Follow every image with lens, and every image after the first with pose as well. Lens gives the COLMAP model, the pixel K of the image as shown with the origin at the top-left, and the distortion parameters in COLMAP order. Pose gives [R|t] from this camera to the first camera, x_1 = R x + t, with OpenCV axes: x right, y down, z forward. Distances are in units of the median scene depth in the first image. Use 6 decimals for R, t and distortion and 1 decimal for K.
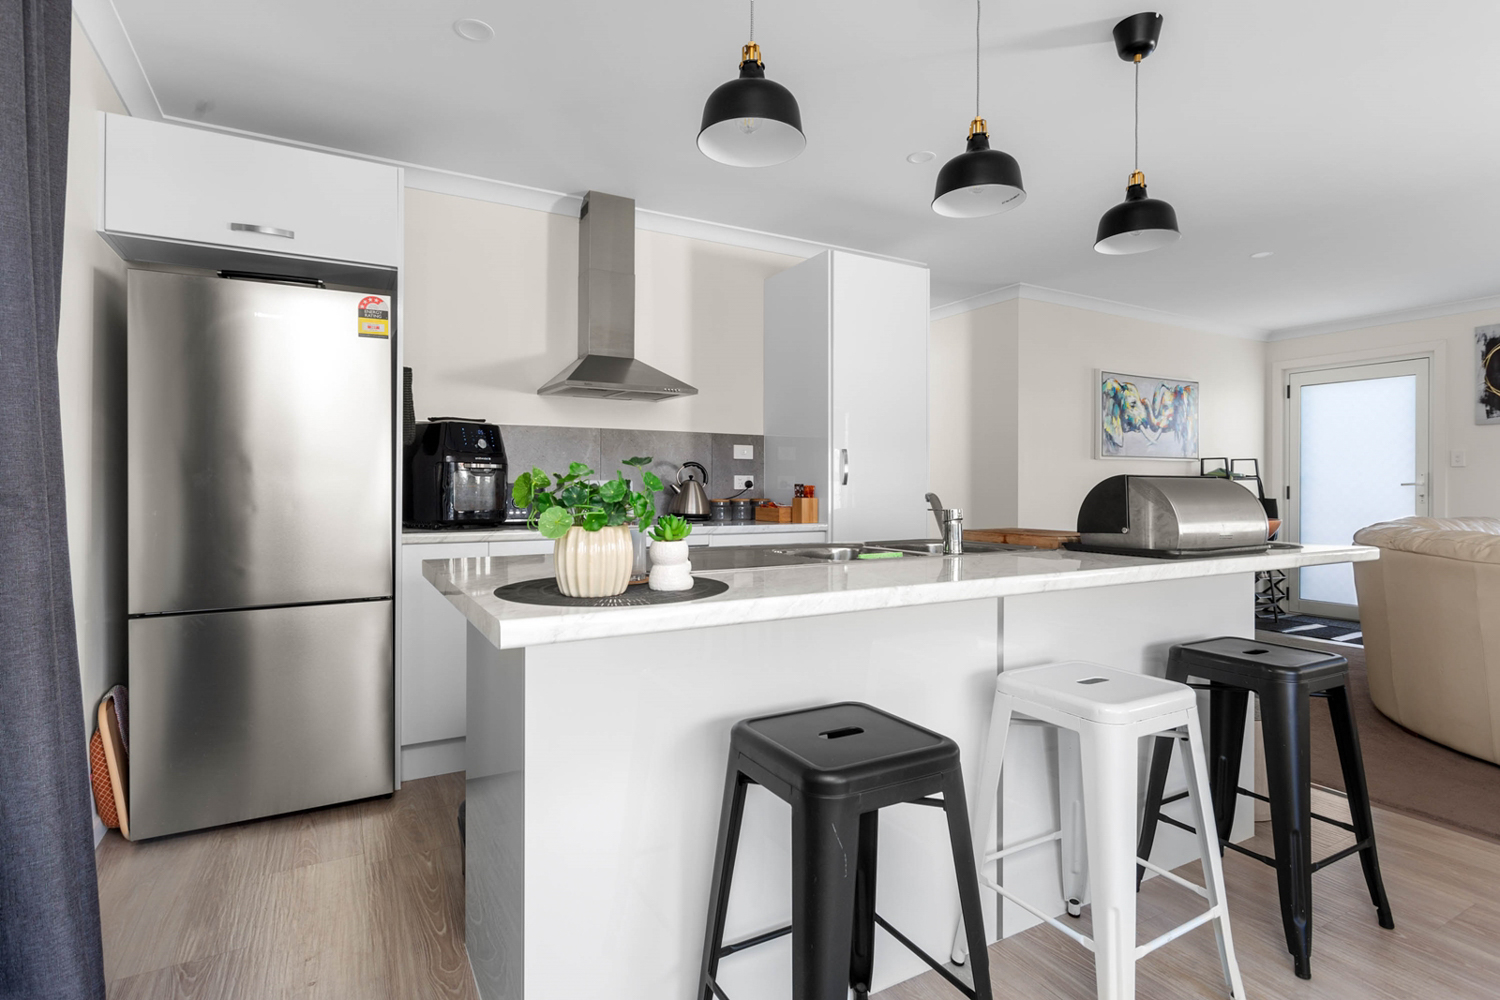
lens RADIAL K [[741.2, 0, 737.6], [0, 741.2, 474.2], [0, 0, 1]] dist [-0.000151, -0.000513]
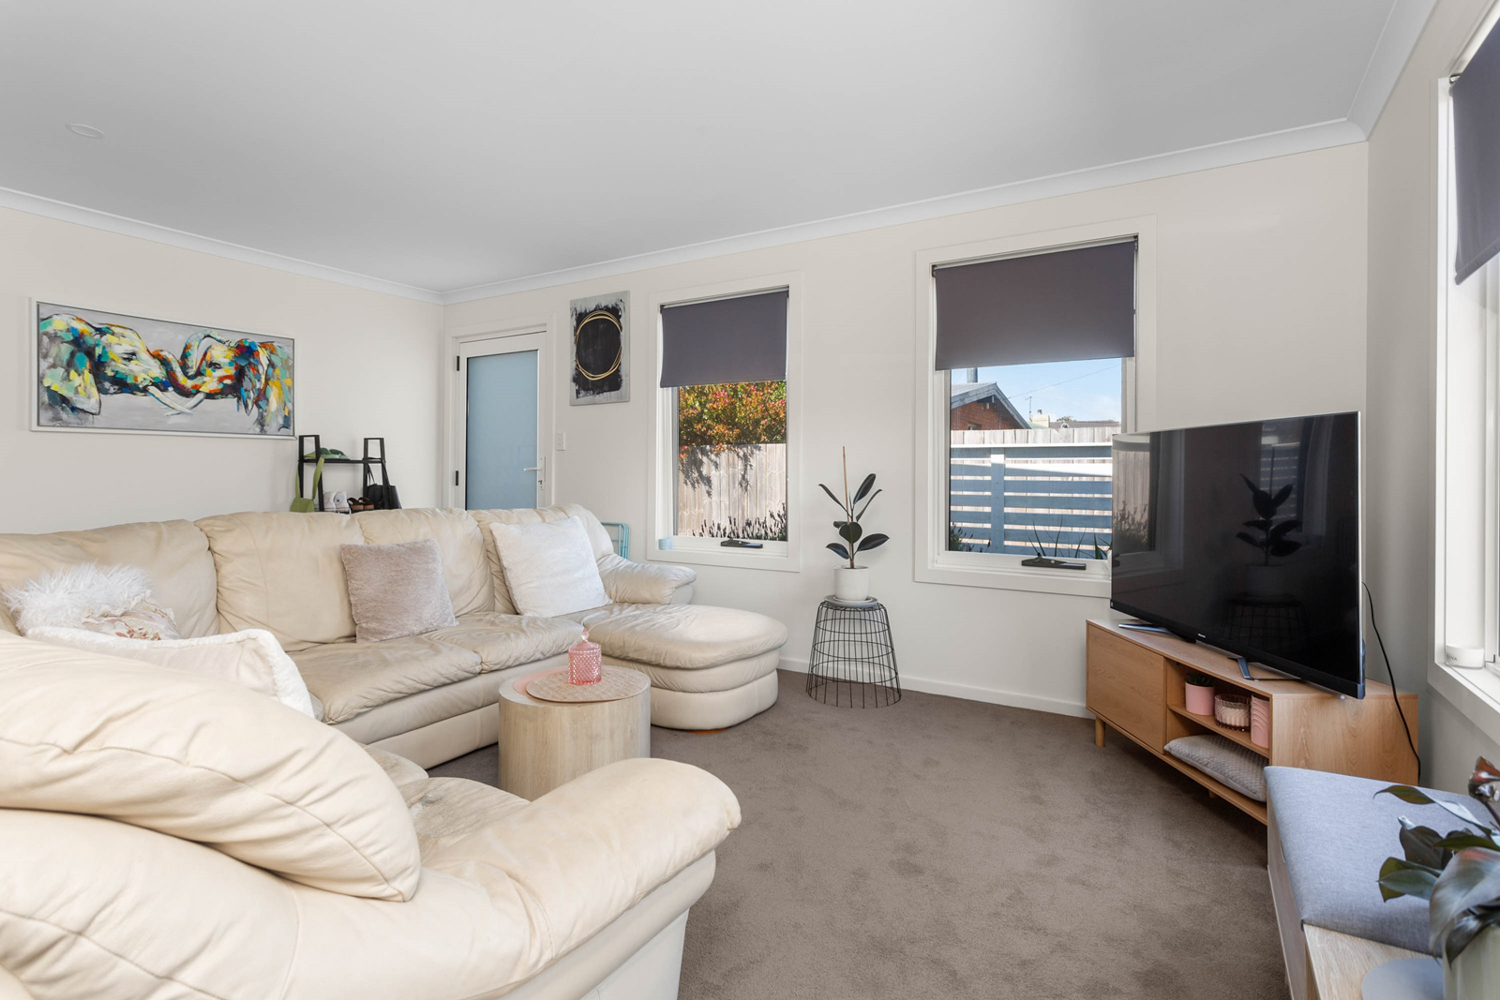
lens RADIAL K [[741.2, 0, 737.6], [0, 741.2, 474.2], [0, 0, 1]] dist [-0.000151, -0.000513]
pose [[0.869805, 0.000776, 0.493395, 0.949819], [-0.011103, 0.999776, 0.018002, 0.001043], [-0.493271, -0.021136, 0.869619, 0.110351]]
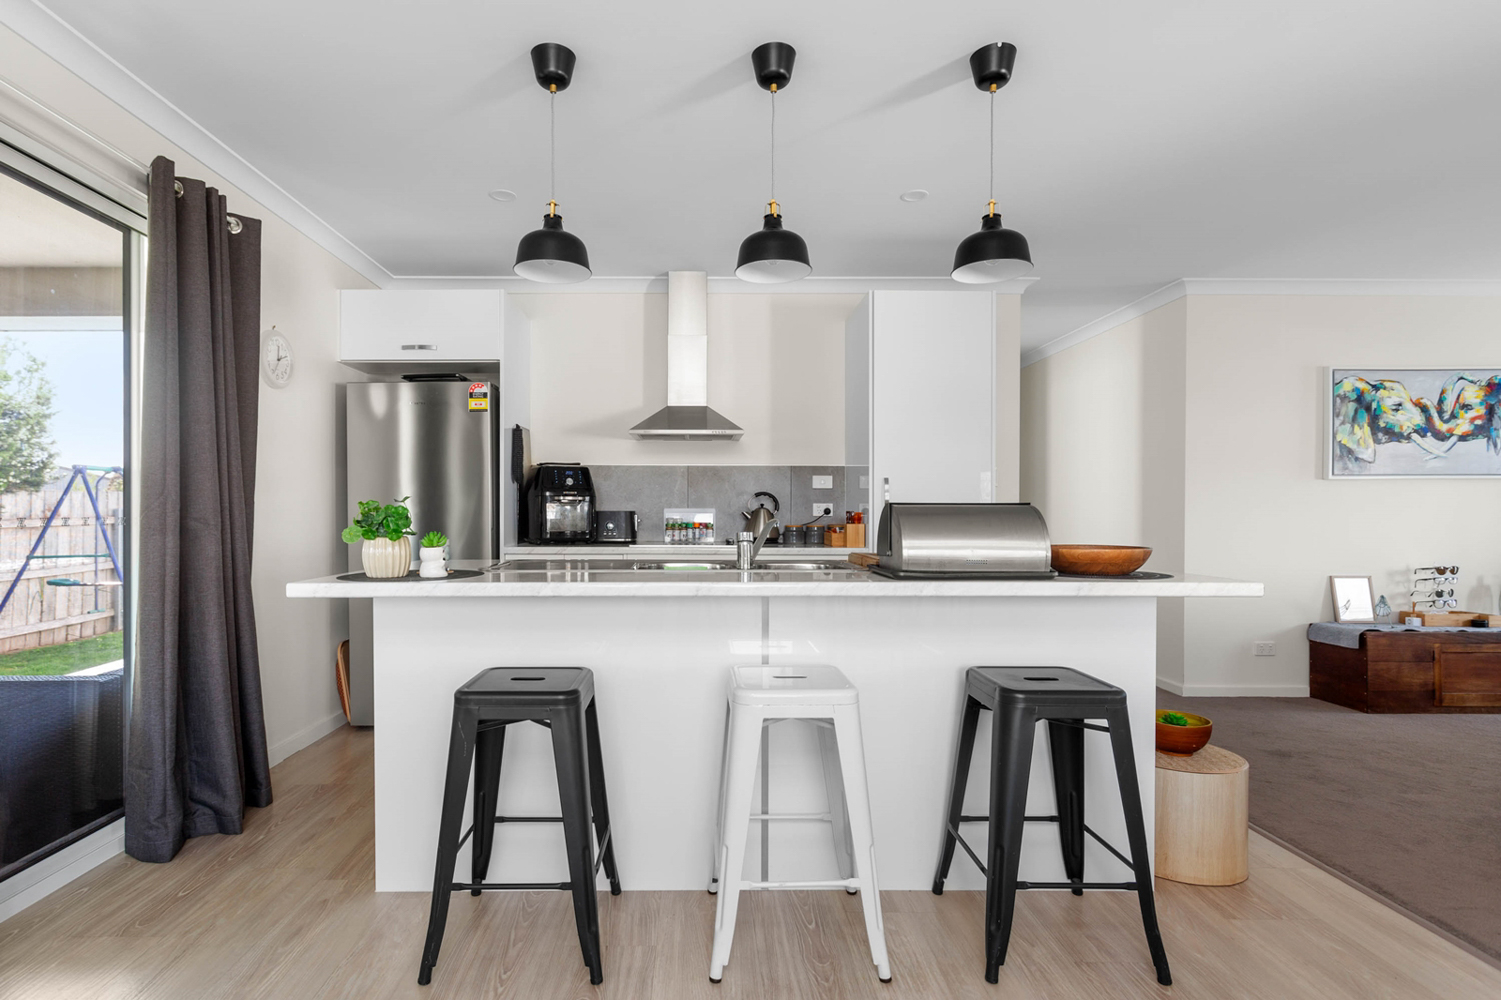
lens RADIAL K [[736.6, 0, 695.7], [0, 736.6, 512.2], [0, 0, 1]] dist [0.001117, 0.000093]
pose [[0.876938, -0.001409, -0.480602, 0.357958], [0.008773, 0.999876, 0.013076, -0.001083], [0.480524, -0.015683, 0.876841, -0.043468]]
